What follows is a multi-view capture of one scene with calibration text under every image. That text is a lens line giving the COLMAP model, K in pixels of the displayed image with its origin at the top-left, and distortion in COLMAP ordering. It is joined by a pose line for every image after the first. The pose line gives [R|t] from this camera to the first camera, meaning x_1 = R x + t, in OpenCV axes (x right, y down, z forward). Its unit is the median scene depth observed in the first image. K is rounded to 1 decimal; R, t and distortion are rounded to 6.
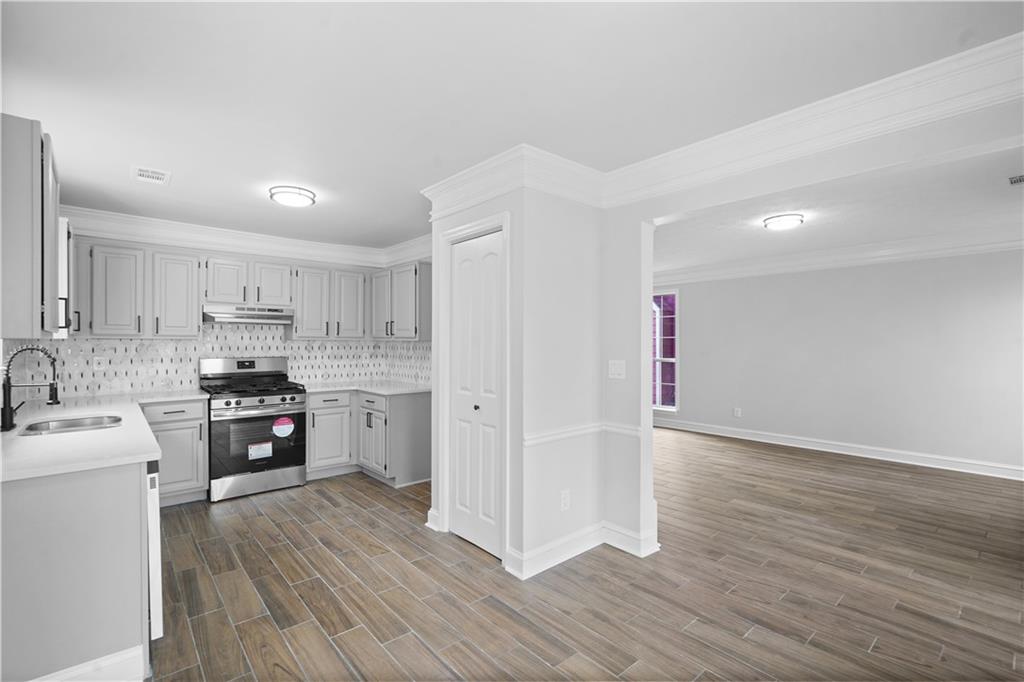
lens RADIAL K [[464.3, 0, 509.5], [0, 464.3, 342.6], [0, 0, 1]] dist [0.000215, -0.000677]
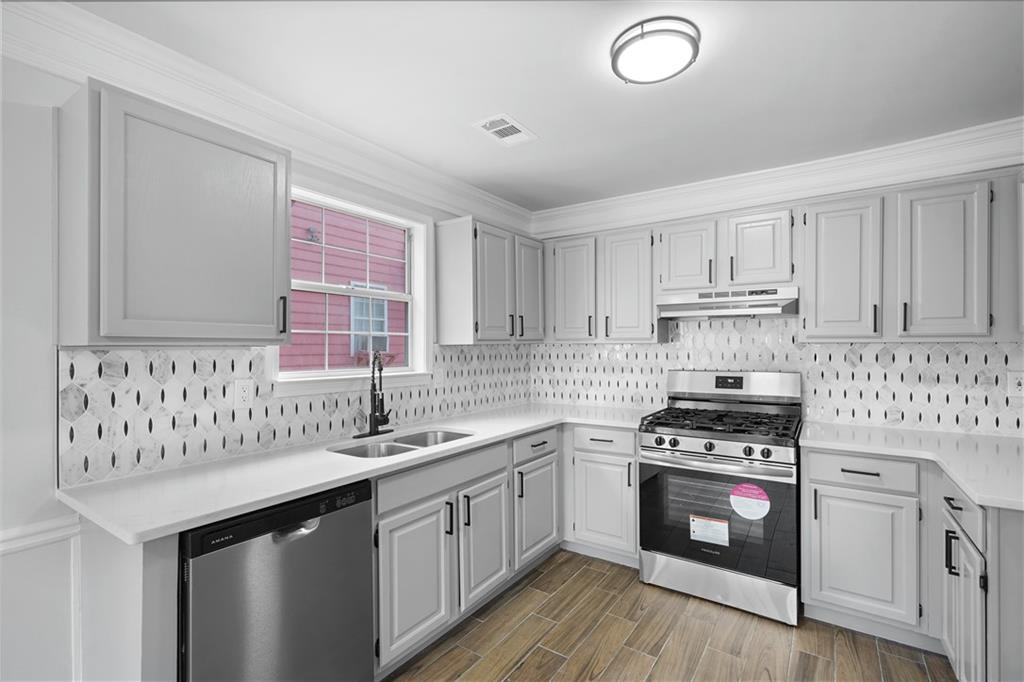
lens RADIAL K [[464.3, 0, 508.5], [0, 464.3, 344.8], [0, 0, 1]] dist [0.000215, -0.000677]
pose [[0.241903, -0.006614, -0.970278, -0.020550], [0.003276, 0.999977, -0.006000, -0.001373], [0.970295, -0.001727, 0.241919, 0.567012]]
